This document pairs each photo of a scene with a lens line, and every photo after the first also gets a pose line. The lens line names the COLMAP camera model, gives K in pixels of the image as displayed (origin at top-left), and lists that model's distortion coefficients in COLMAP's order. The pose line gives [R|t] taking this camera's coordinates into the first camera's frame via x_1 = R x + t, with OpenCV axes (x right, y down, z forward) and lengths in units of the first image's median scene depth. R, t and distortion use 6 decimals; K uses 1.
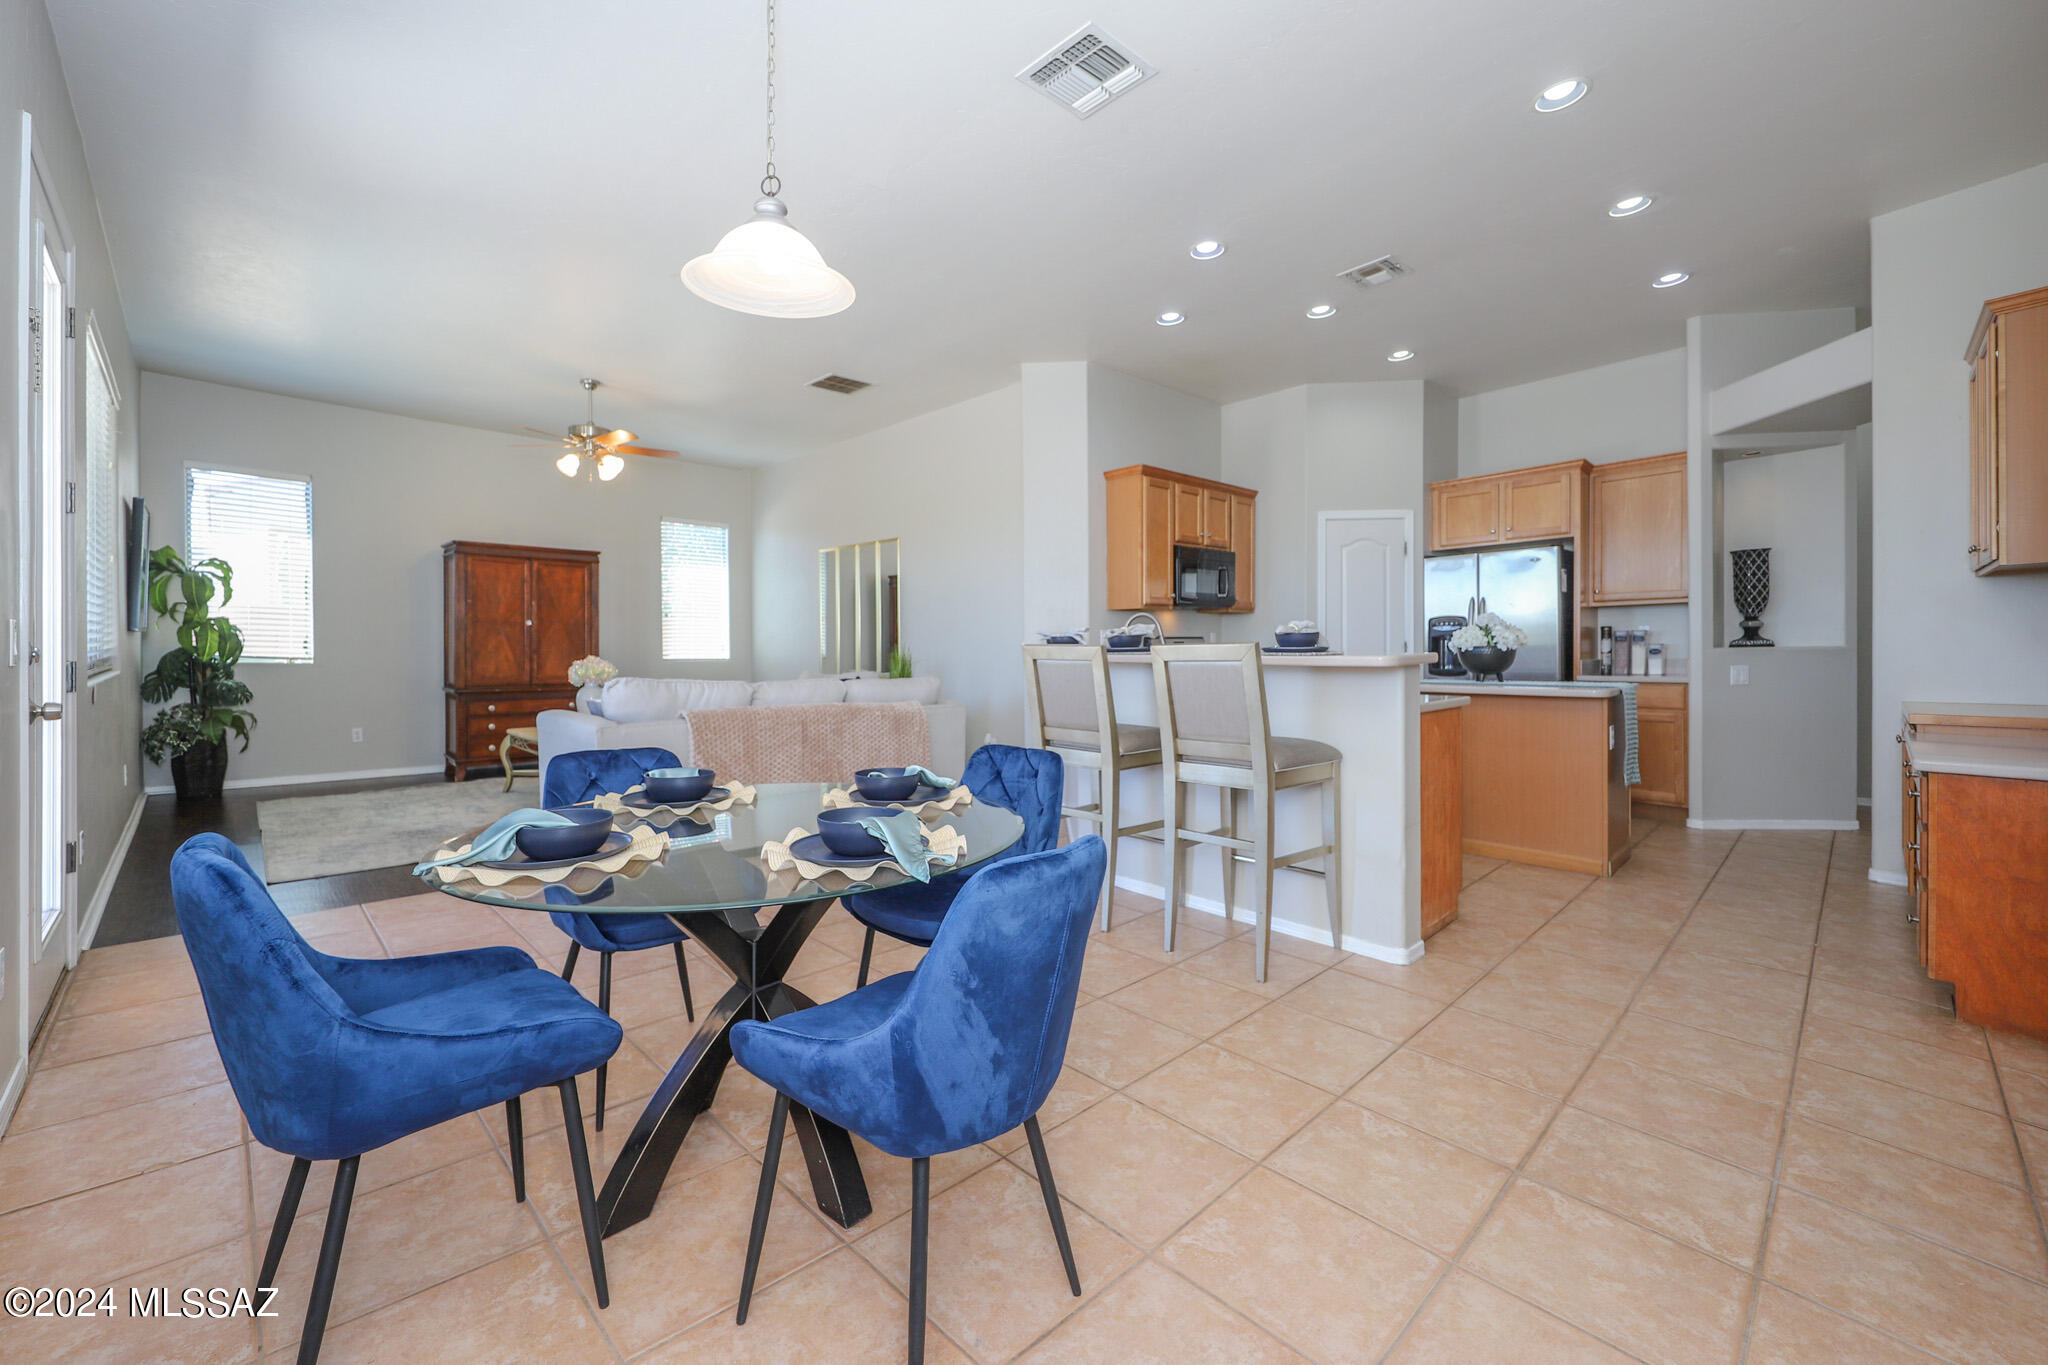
lens RADIAL K [[864.8, 0, 1009.7], [0, 864.8, 684.3], [0, 0, 1]] dist [0.007244, -0.000101]
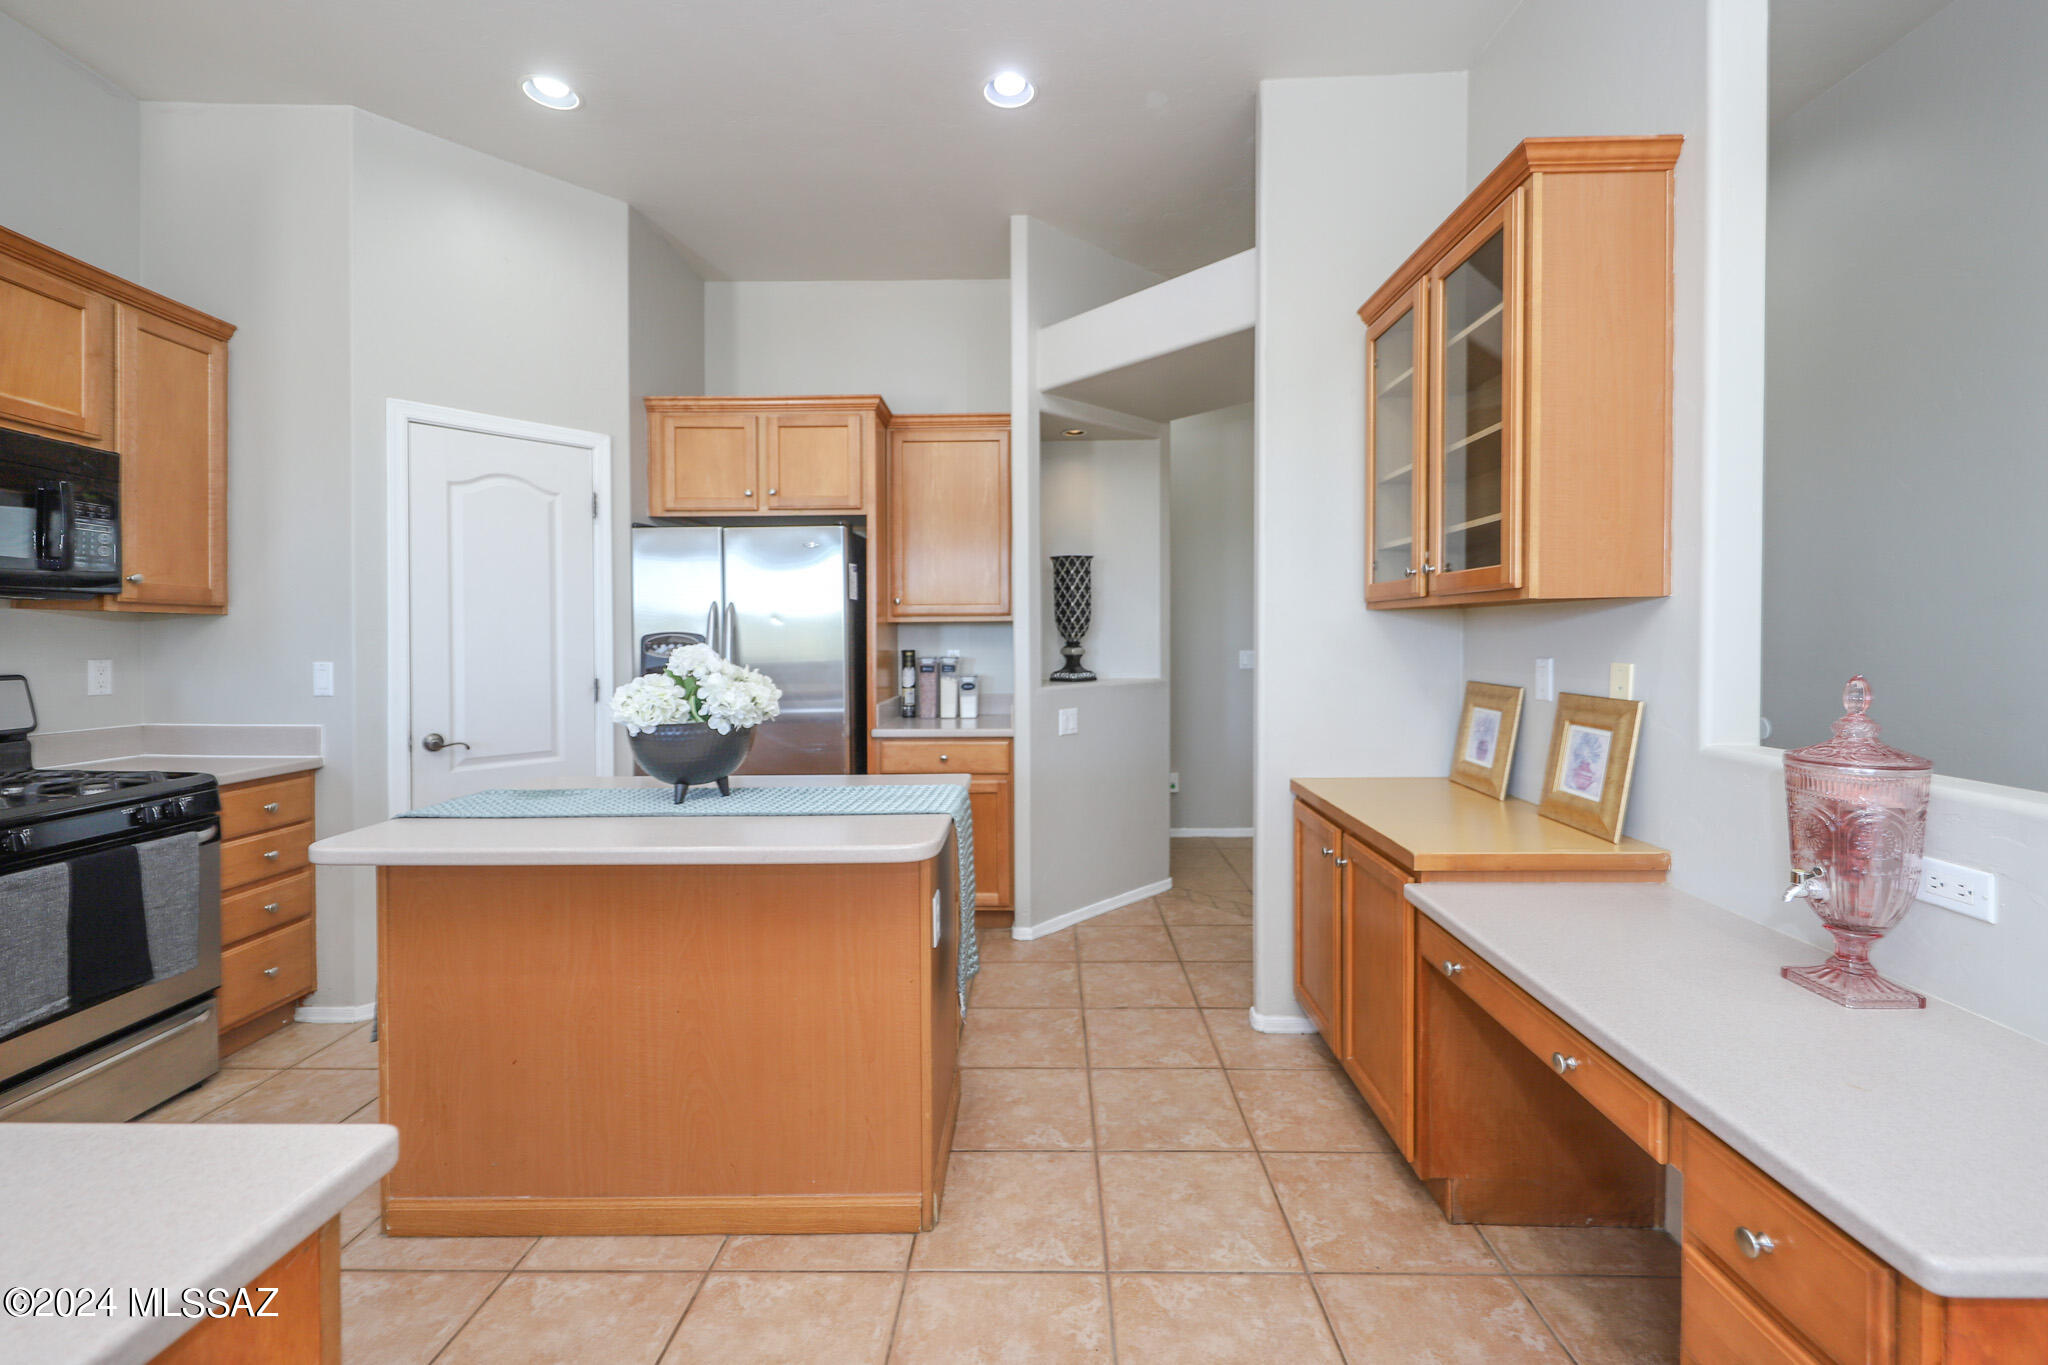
lens RADIAL K [[837.8, 0, 1037.4], [0, 837.8, 648.9], [0, 0, 1]] dist [-0.000845, -0.000057]
pose [[0.686521, -0.011921, 0.727012, 0.261763], [0.026601, 0.999608, -0.008728, -0.055984], [-0.726623, 0.025331, 0.686569, 0.445765]]
